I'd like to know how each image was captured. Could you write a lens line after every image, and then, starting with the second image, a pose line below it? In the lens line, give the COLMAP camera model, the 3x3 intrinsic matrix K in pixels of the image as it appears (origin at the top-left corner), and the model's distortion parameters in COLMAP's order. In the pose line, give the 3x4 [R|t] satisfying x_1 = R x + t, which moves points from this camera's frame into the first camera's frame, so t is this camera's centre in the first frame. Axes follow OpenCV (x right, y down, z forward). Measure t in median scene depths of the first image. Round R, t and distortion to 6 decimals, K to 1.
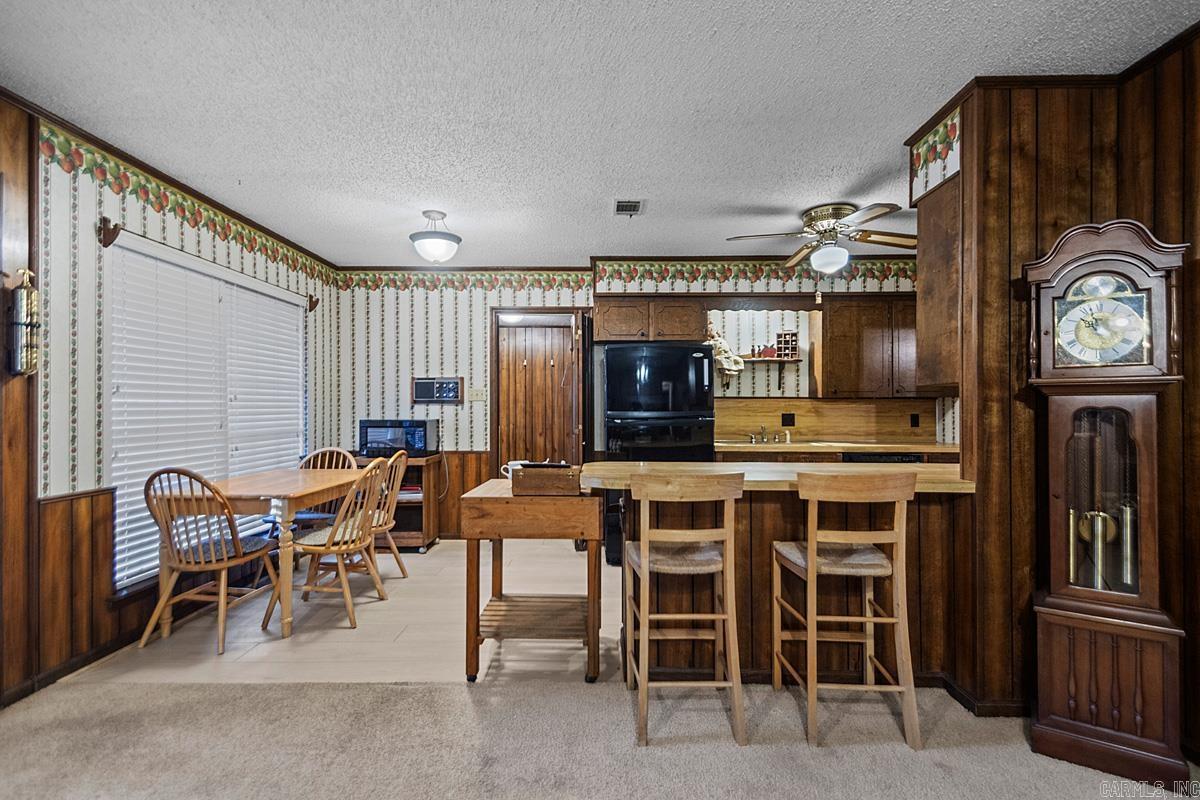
lens RADIAL K [[553.1, 0, 590.6], [0, 553.1, 407.8], [0, 0, 1]] dist [0.022051, -0.009336]
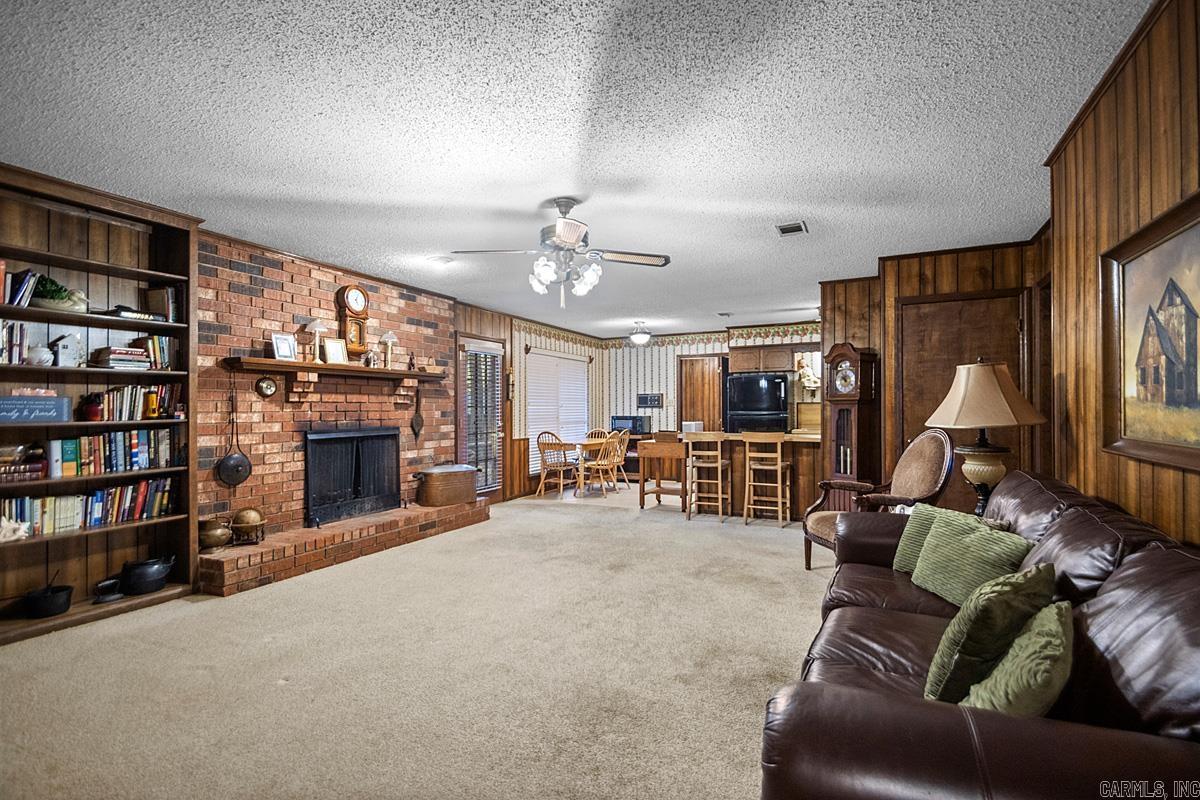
lens RADIAL K [[553.1, 0, 602.7], [0, 553.1, 402.7], [0, 0, 1]] dist [0.022051, -0.009336]
pose [[0.903975, -0.009425, -0.427481, 0.544206], [0.003412, 0.999884, -0.014831, 0.003837], [0.427571, 0.011948, 0.903903, -1.090723]]
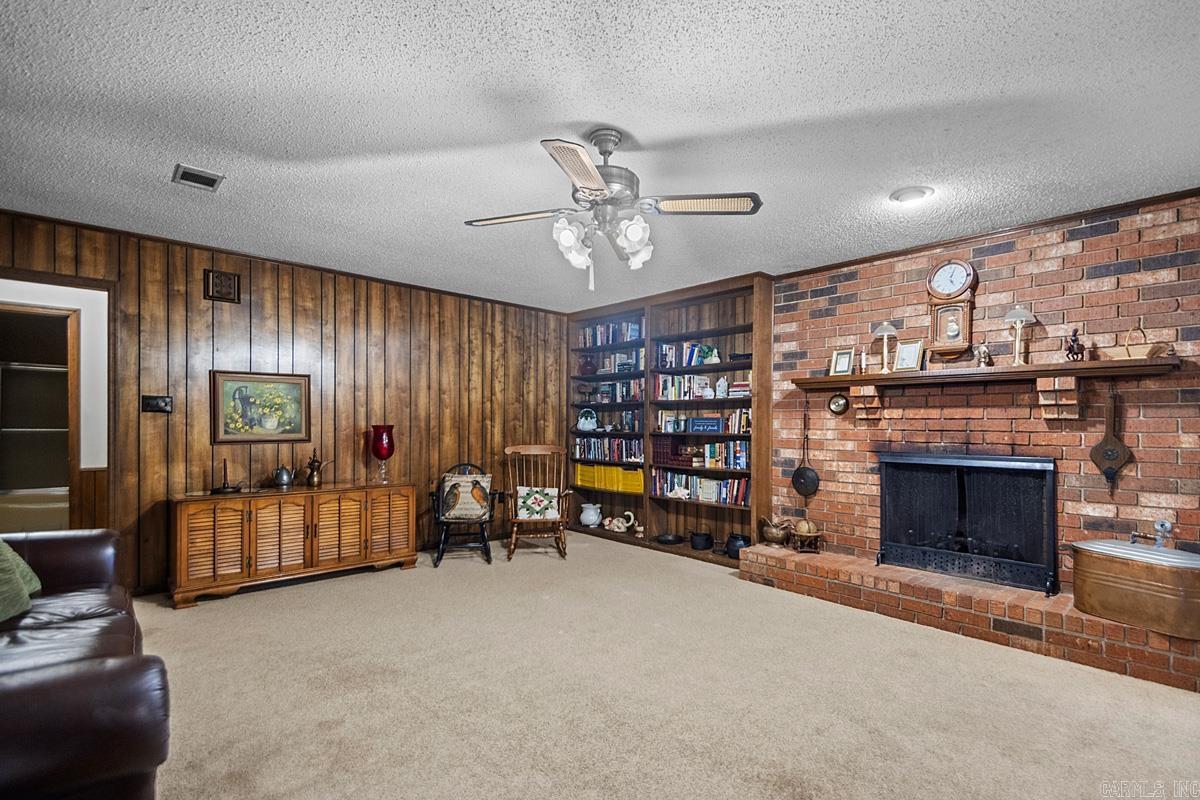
lens RADIAL K [[553.1, 0, 617.0], [0, 553.1, 426.1], [0, 0, 1]] dist [0.022051, -0.009336]
pose [[-0.717219, -0.005575, -0.696825, 0.543520], [-0.012296, 0.999914, 0.004656, -0.003404], [0.696739, 0.011908, -0.717226, 0.252518]]
